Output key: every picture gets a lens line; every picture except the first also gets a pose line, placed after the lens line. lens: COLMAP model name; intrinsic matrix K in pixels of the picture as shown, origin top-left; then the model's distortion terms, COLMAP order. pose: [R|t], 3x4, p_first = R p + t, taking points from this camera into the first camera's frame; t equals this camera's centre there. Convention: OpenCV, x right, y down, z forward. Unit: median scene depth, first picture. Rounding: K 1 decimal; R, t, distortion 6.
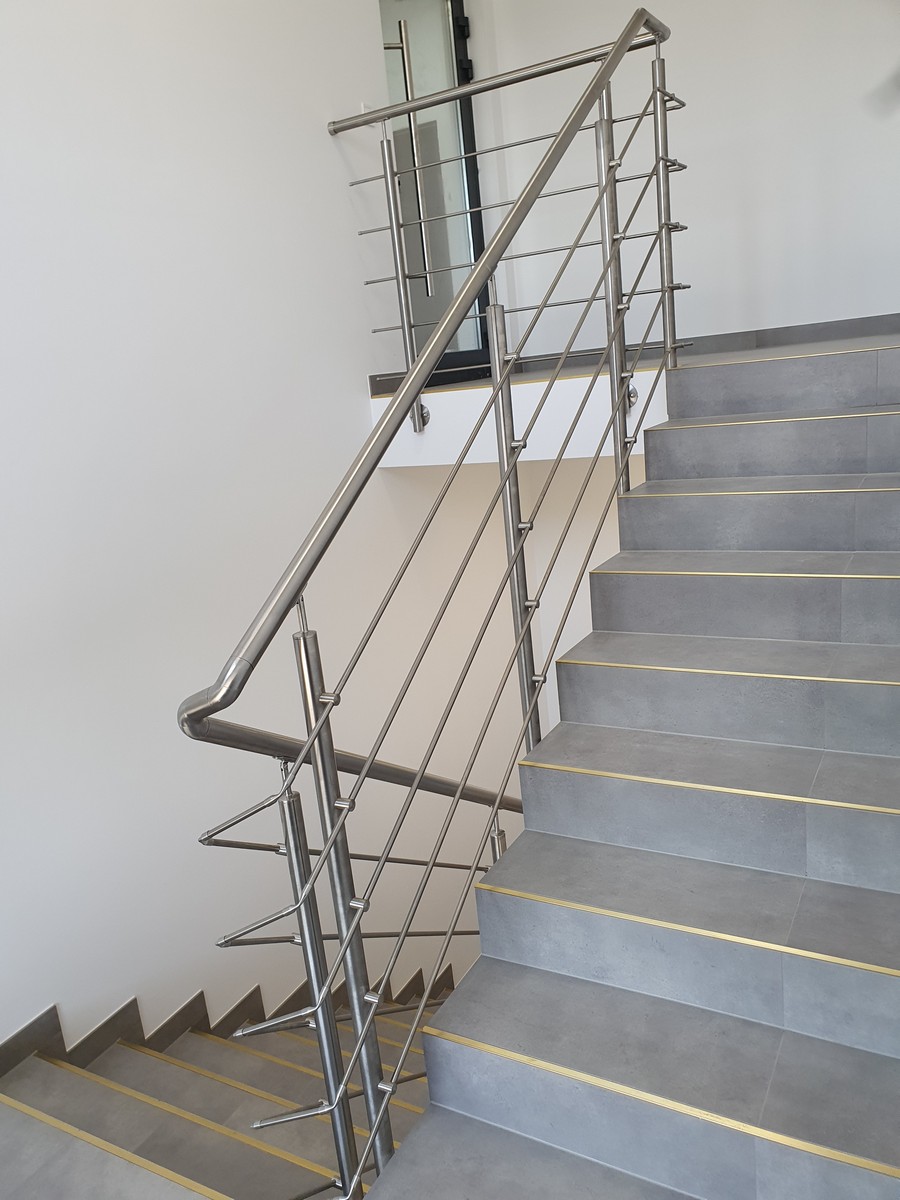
lens RADIAL K [[917.1, 0, 448.3], [0, 917.1, 598.0], [0, 0, 1]] dist [0.017990, -0.022753]
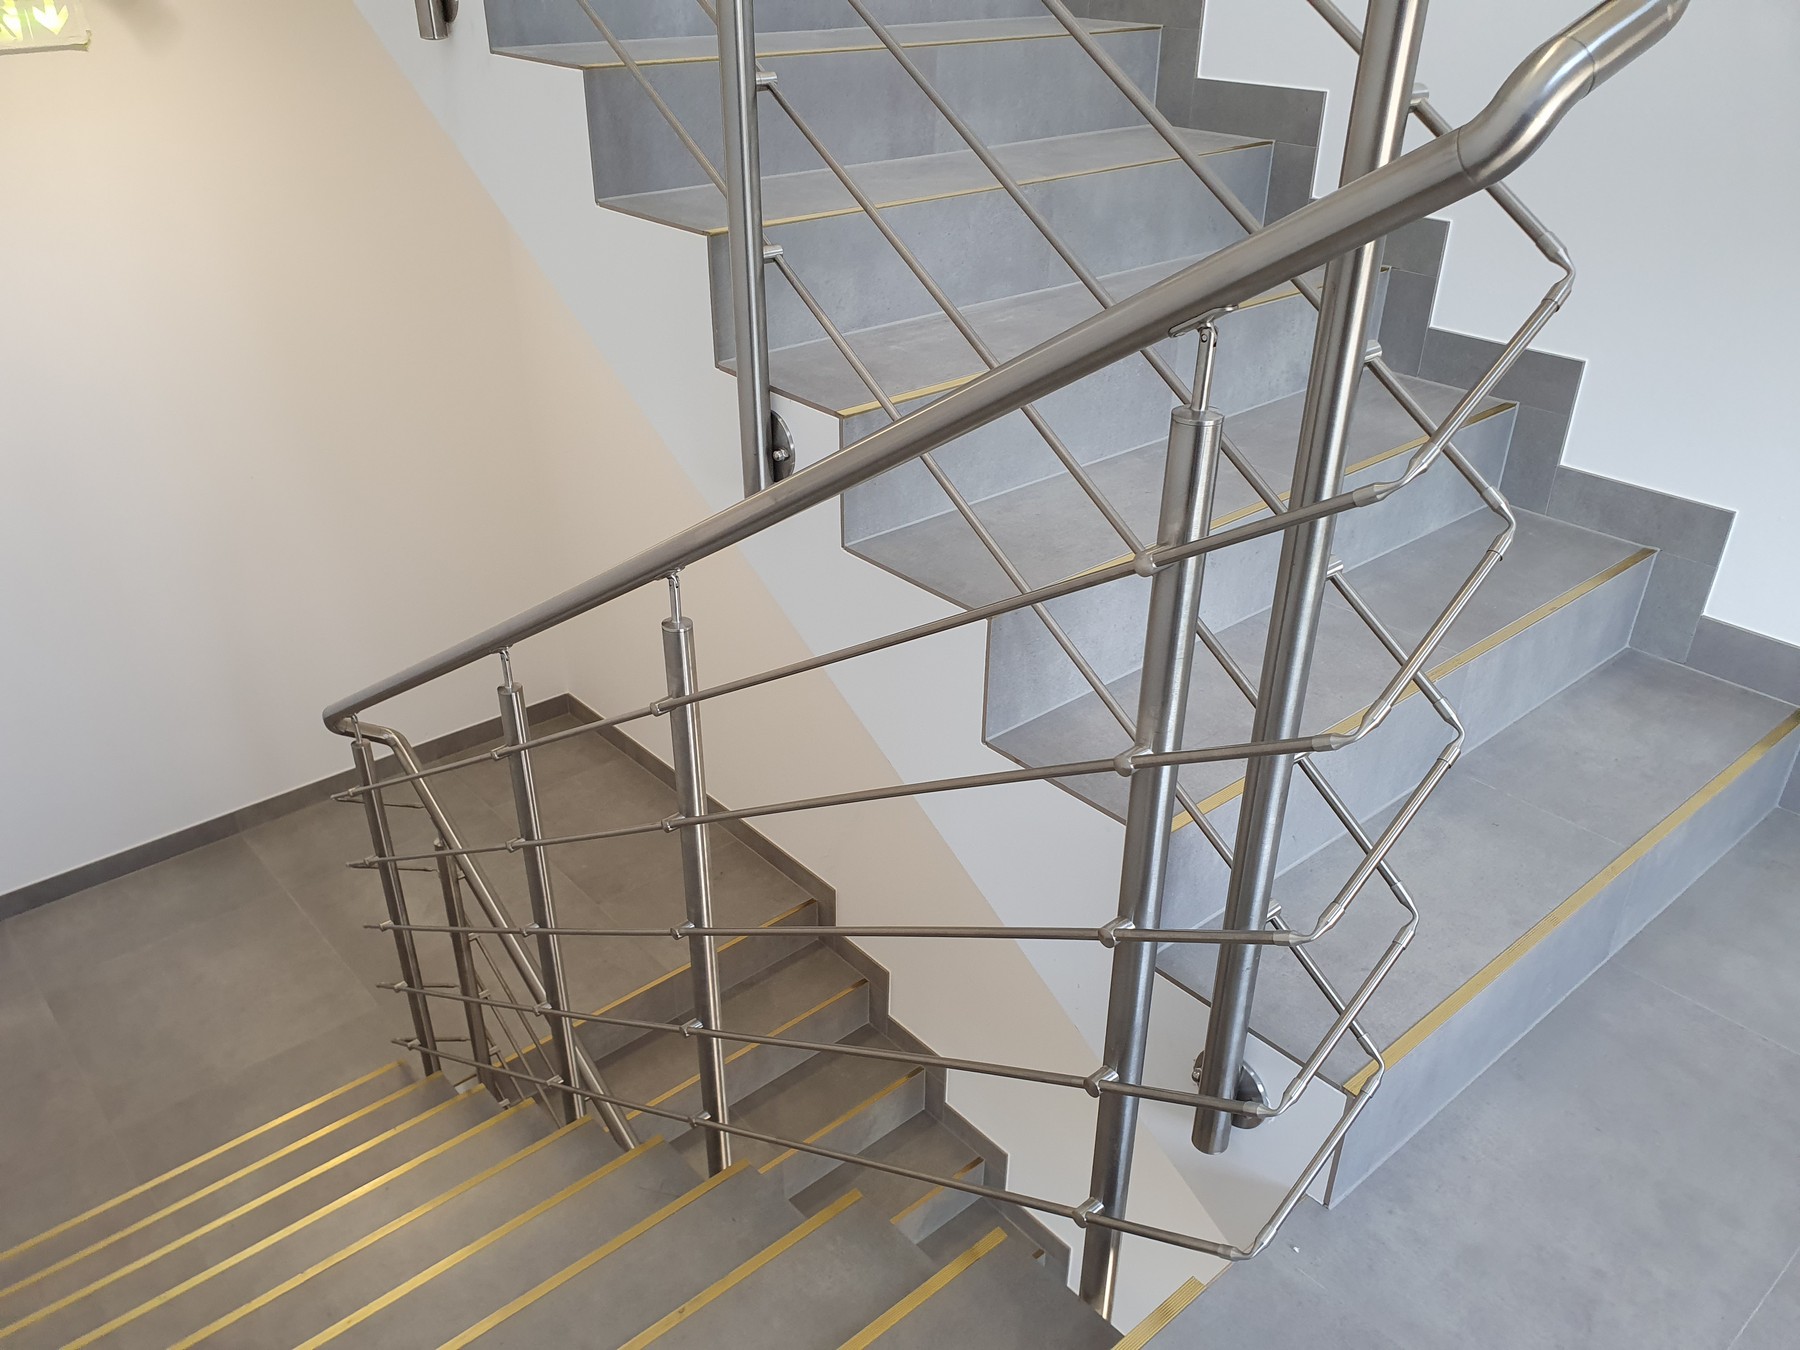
lens RADIAL K [[1375.7, 0, 902.3], [0, 1375.7, 679.5], [0, 0, 1]] dist [0.017990, -0.022753]
pose [[0.327247, -0.365417, 0.871424, -0.627048], [0.185896, 0.929076, 0.319782, 0.082436], [-0.926473, 0.057347, 0.371967, 0.708739]]
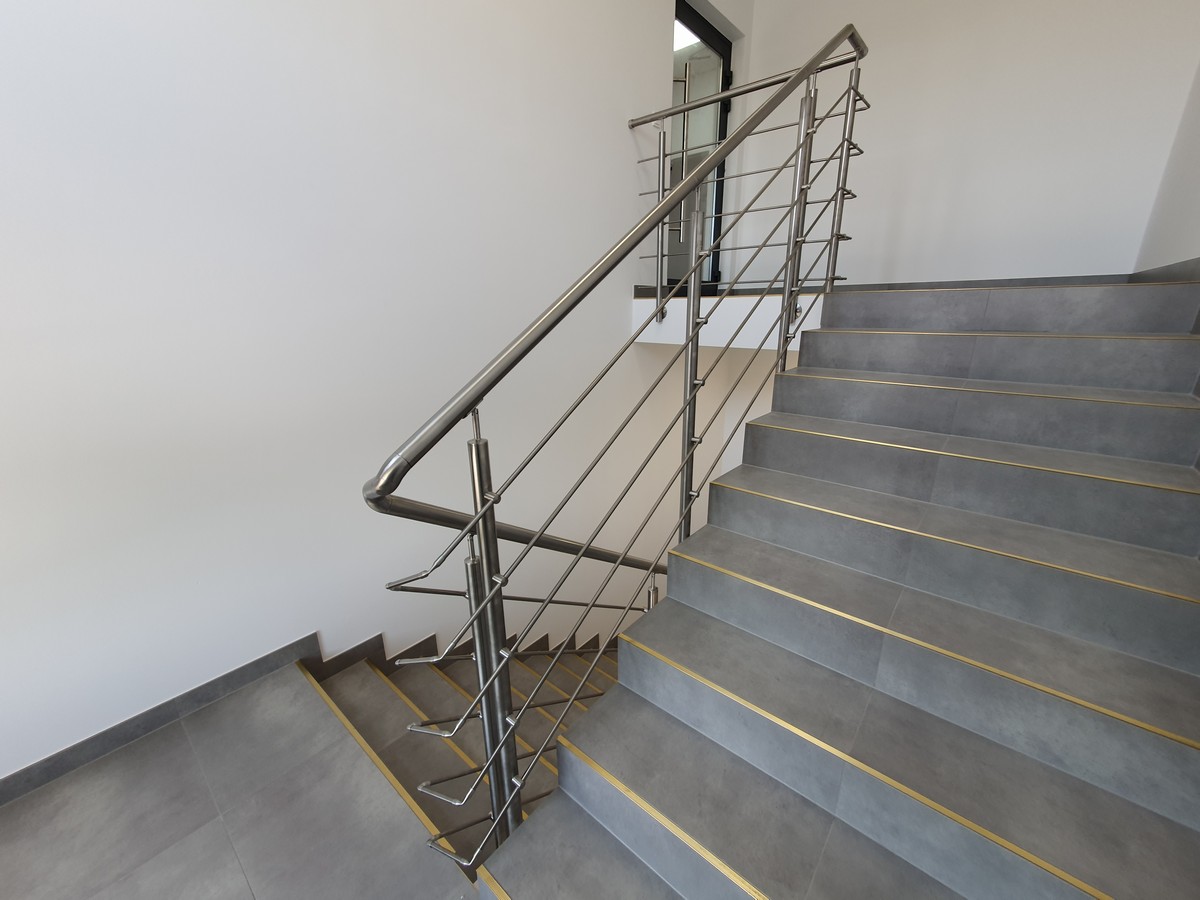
lens RADIAL K [[476.0, 0, 606.3], [0, 476.0, 450.8], [0, 0, 1]] dist [-0.002842, 0.000148]
pose [[0.977787, 0.147706, -0.148714, 0.070104], [-0.137983, 0.987685, 0.073755, -0.011715], [0.157777, -0.051596, 0.986126, 0.277948]]
